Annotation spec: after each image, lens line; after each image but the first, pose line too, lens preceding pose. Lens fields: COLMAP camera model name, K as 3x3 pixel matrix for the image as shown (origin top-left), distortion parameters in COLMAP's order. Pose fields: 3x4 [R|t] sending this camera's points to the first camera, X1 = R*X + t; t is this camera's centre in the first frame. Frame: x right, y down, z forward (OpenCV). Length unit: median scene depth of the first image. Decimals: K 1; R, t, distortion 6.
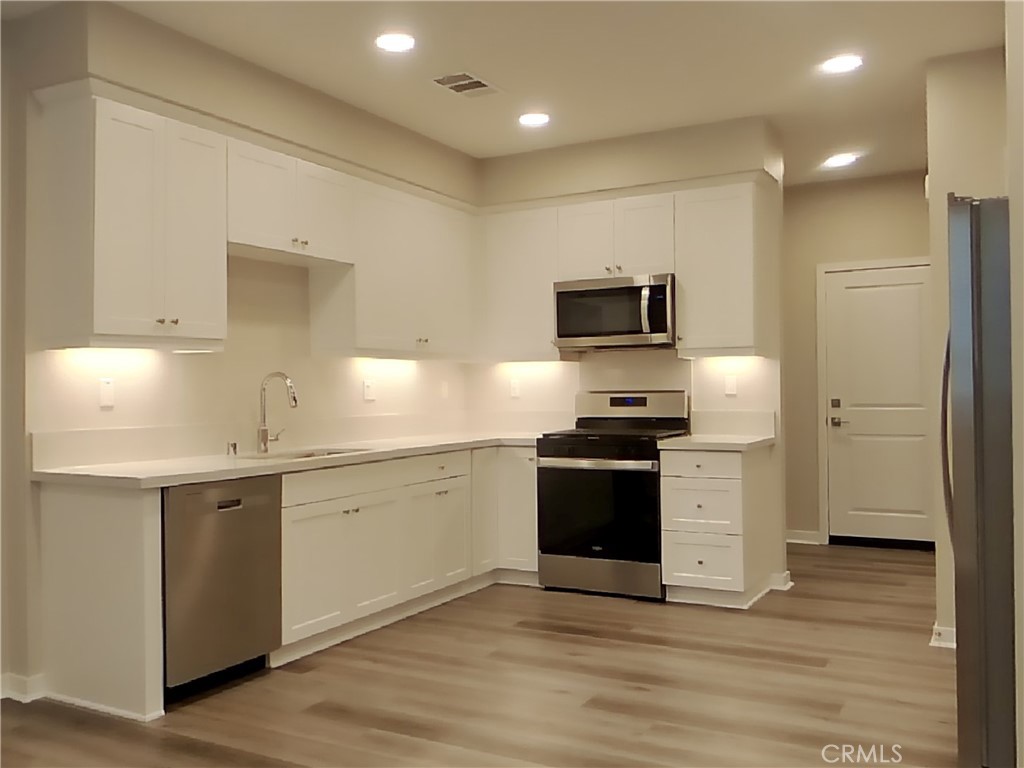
lens RADIAL K [[946.2, 0, 526.1], [0, 946.2, 367.4], [0, 0, 1]] dist [0.026999, -0.009622]
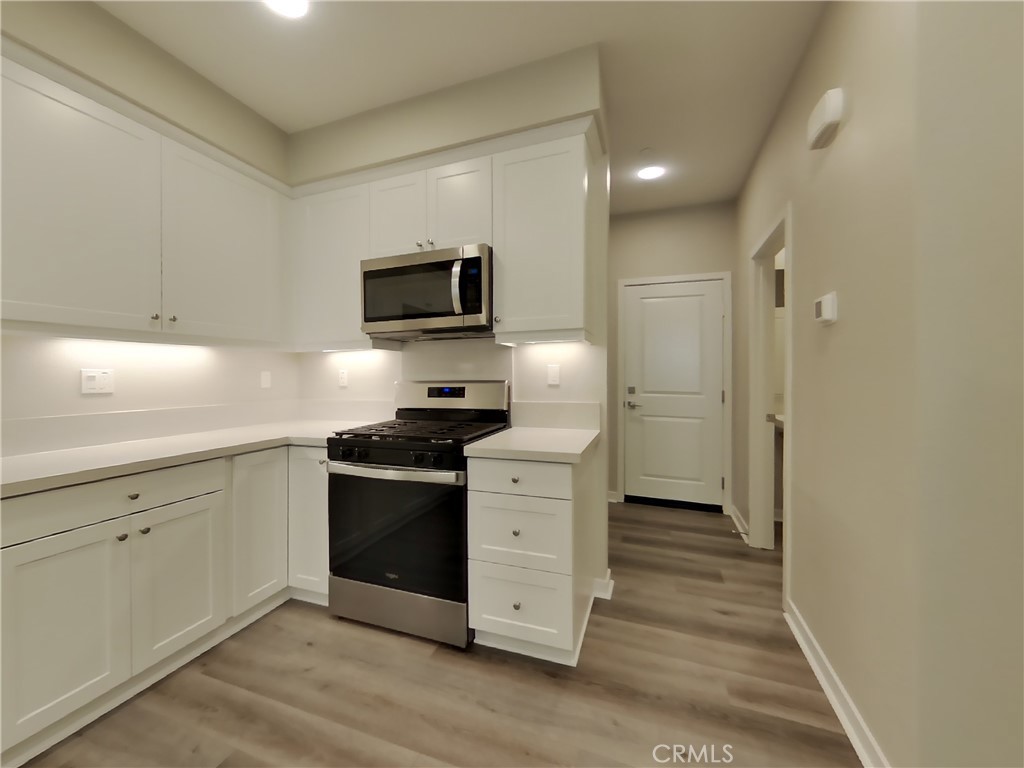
lens RADIAL K [[383.2, 0, 506.1], [0, 383.2, 375.7], [0, 0, 1]] dist [0.003713, -0.000341]
pose [[0.992669, 0.000906, 0.120863, 0.128433], [-0.002939, 0.999857, 0.016648, 0.013877], [-0.120830, -0.016881, 0.992530, 0.649200]]
